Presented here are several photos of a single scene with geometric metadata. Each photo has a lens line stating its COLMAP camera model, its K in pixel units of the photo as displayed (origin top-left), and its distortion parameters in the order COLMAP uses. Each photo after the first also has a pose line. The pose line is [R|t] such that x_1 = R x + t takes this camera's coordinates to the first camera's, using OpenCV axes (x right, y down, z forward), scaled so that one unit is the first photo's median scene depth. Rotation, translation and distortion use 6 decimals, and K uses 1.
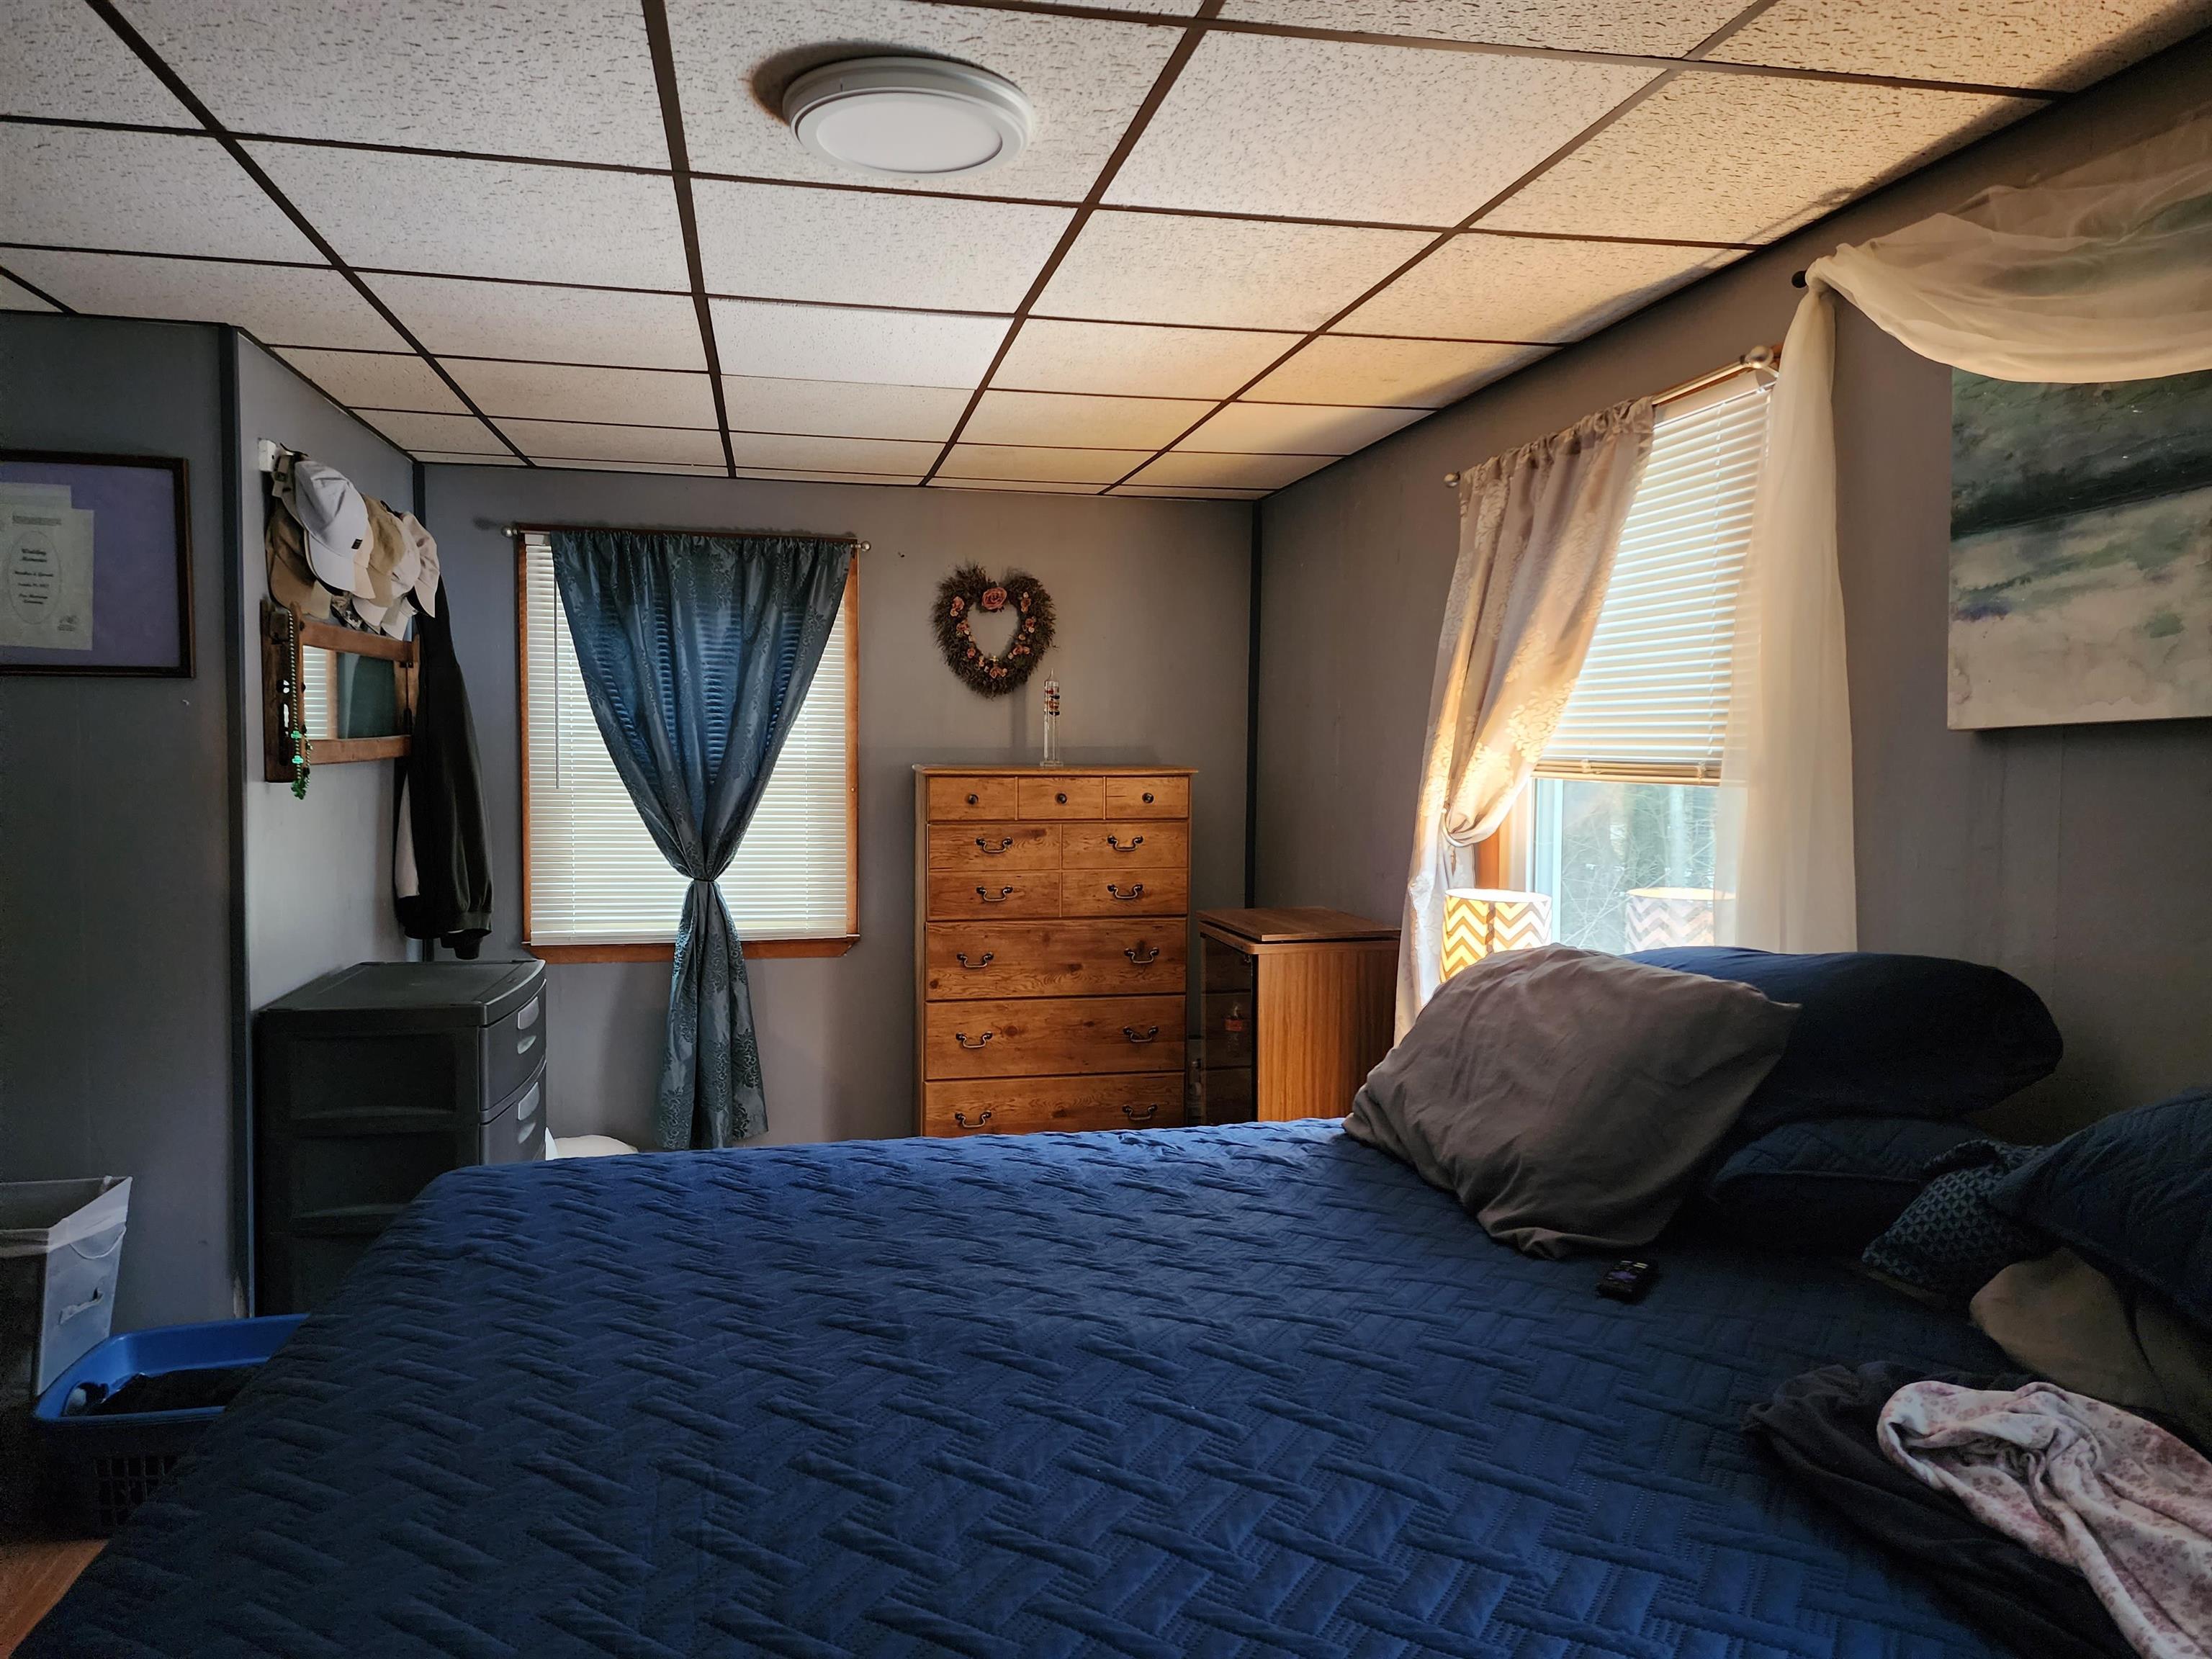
lens RADIAL K [[1465.5, 0, 1100.7], [0, 1465.5, 823.0], [0, 0, 1]] dist [0.033982, -0.012141]
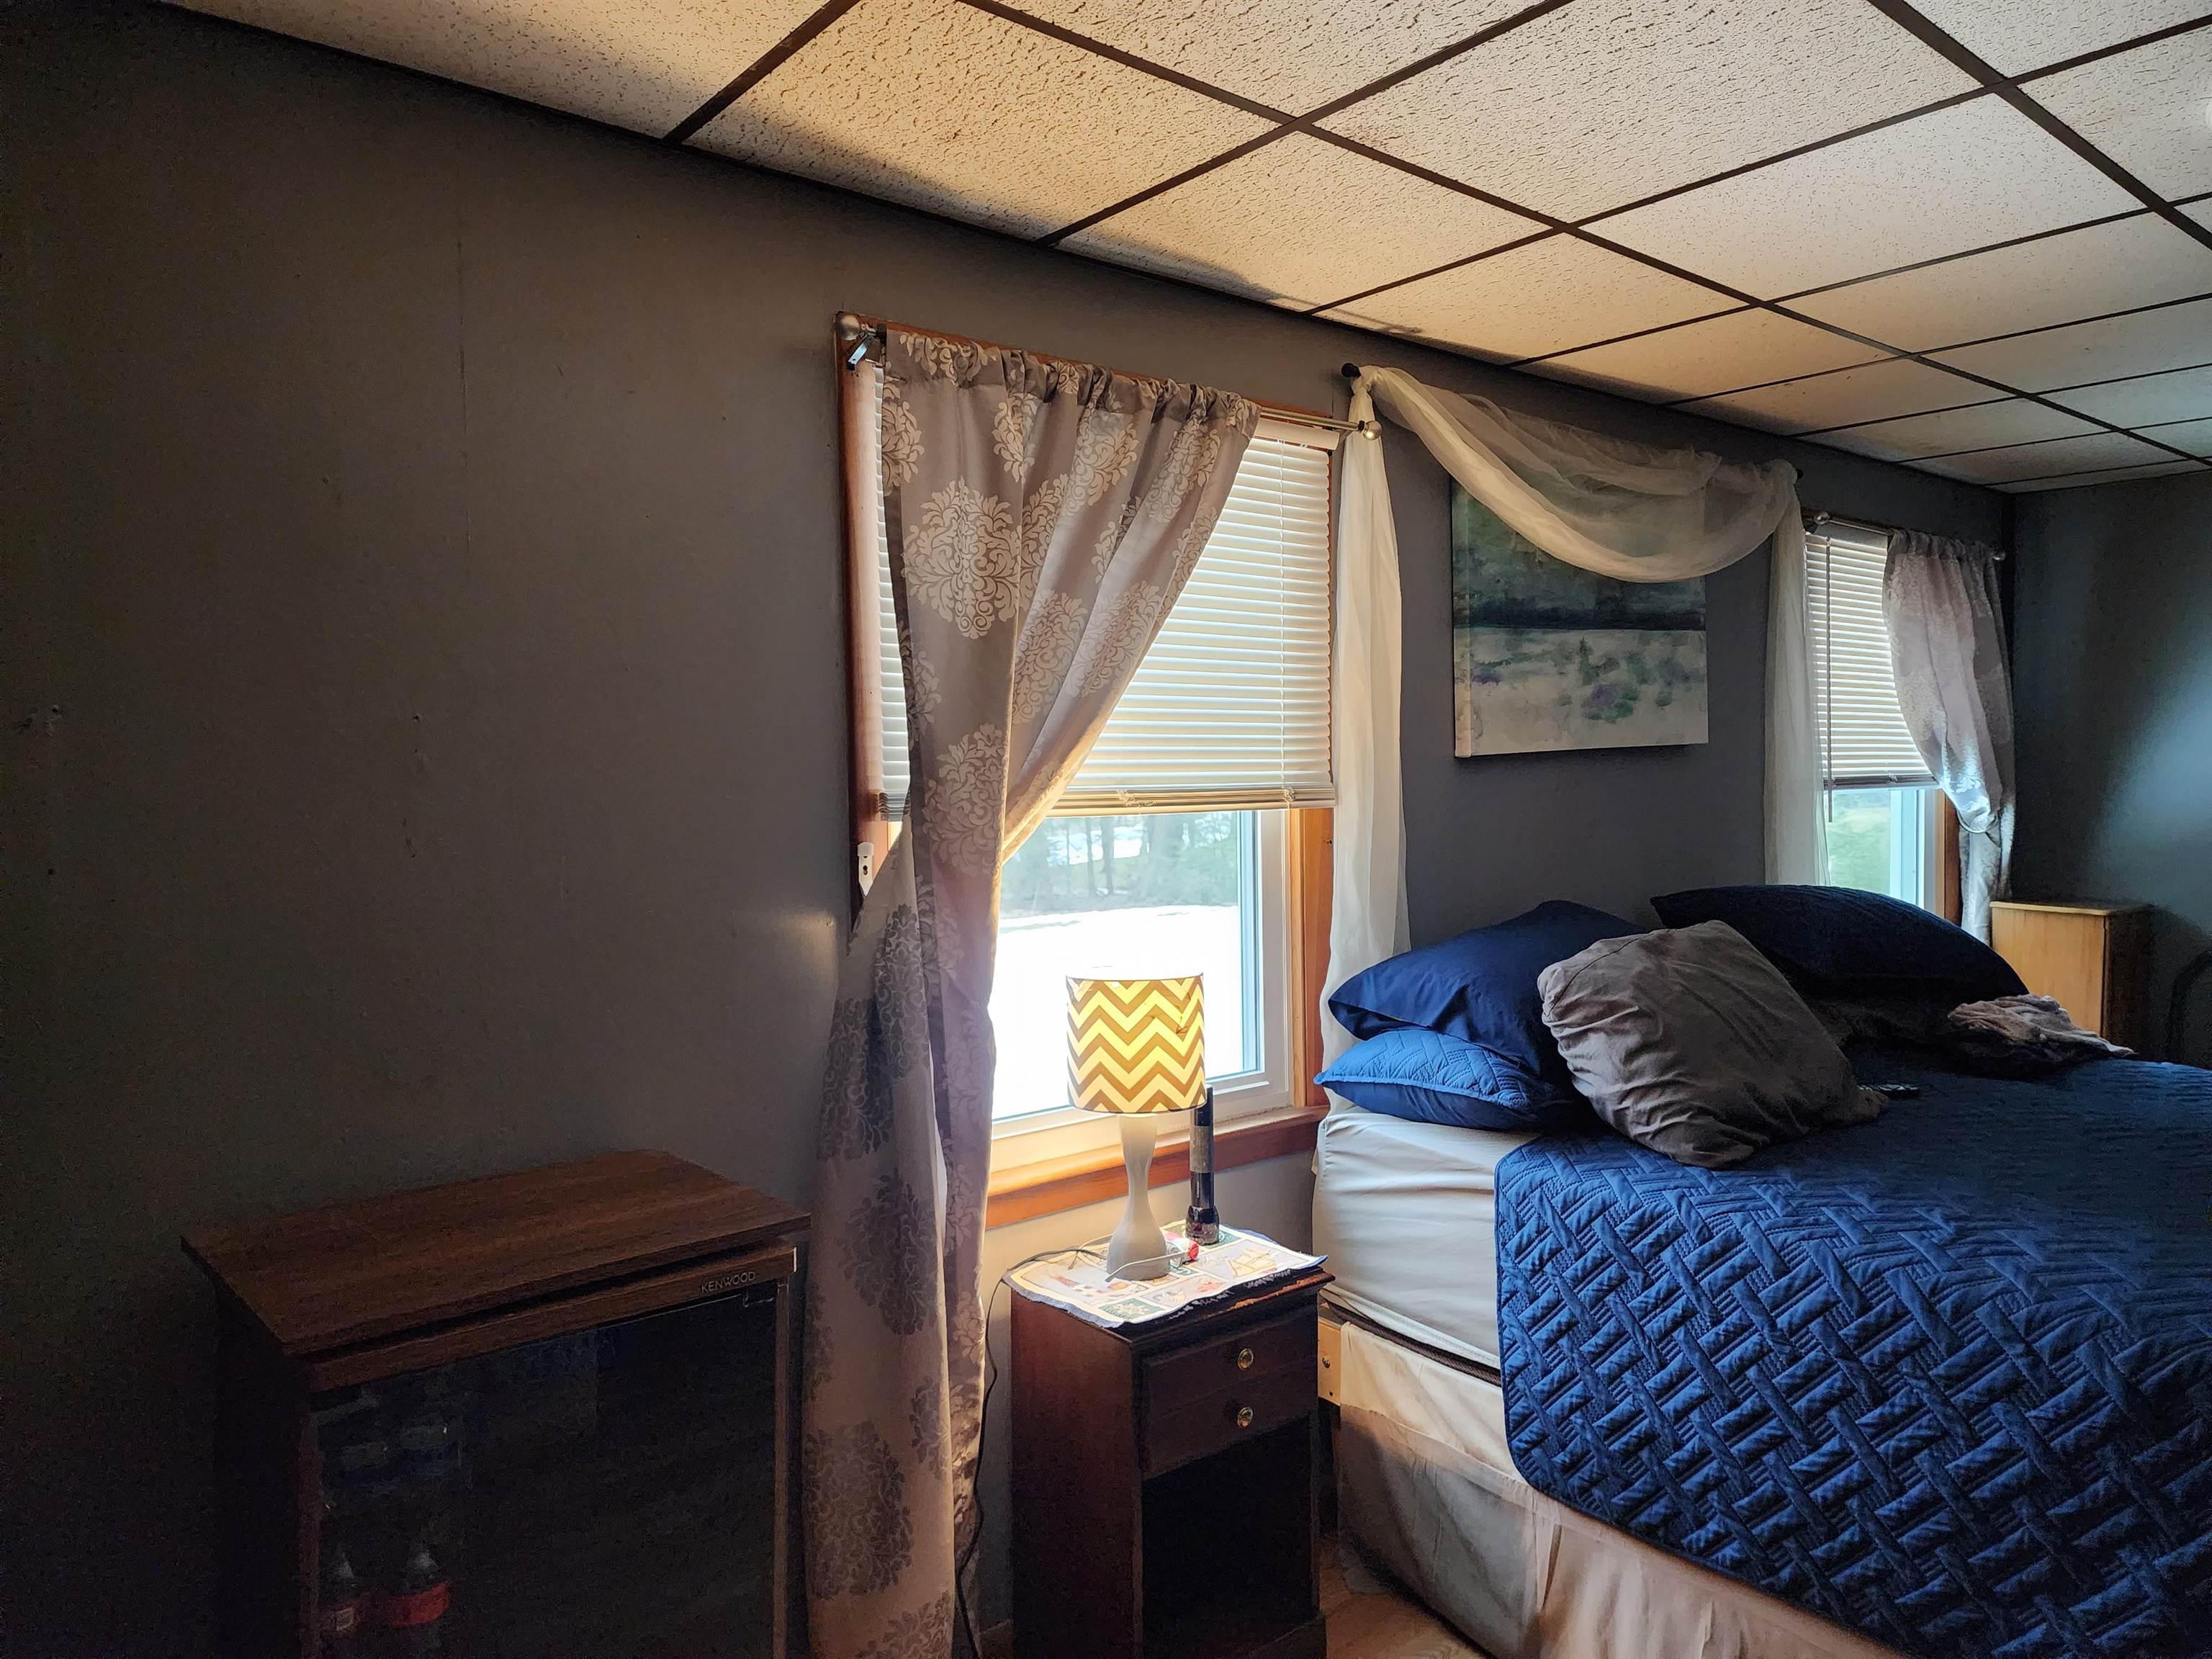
lens RADIAL K [[1465.5, 0, 1104.1], [0, 1465.5, 830.0], [0, 0, 1]] dist [0.033982, -0.012141]
pose [[-0.446378, -0.034293, 0.894187, -0.590487], [0.059035, 0.995960, 0.067667, -0.114090], [-0.892895, 0.082994, -0.442550, 2.056133]]
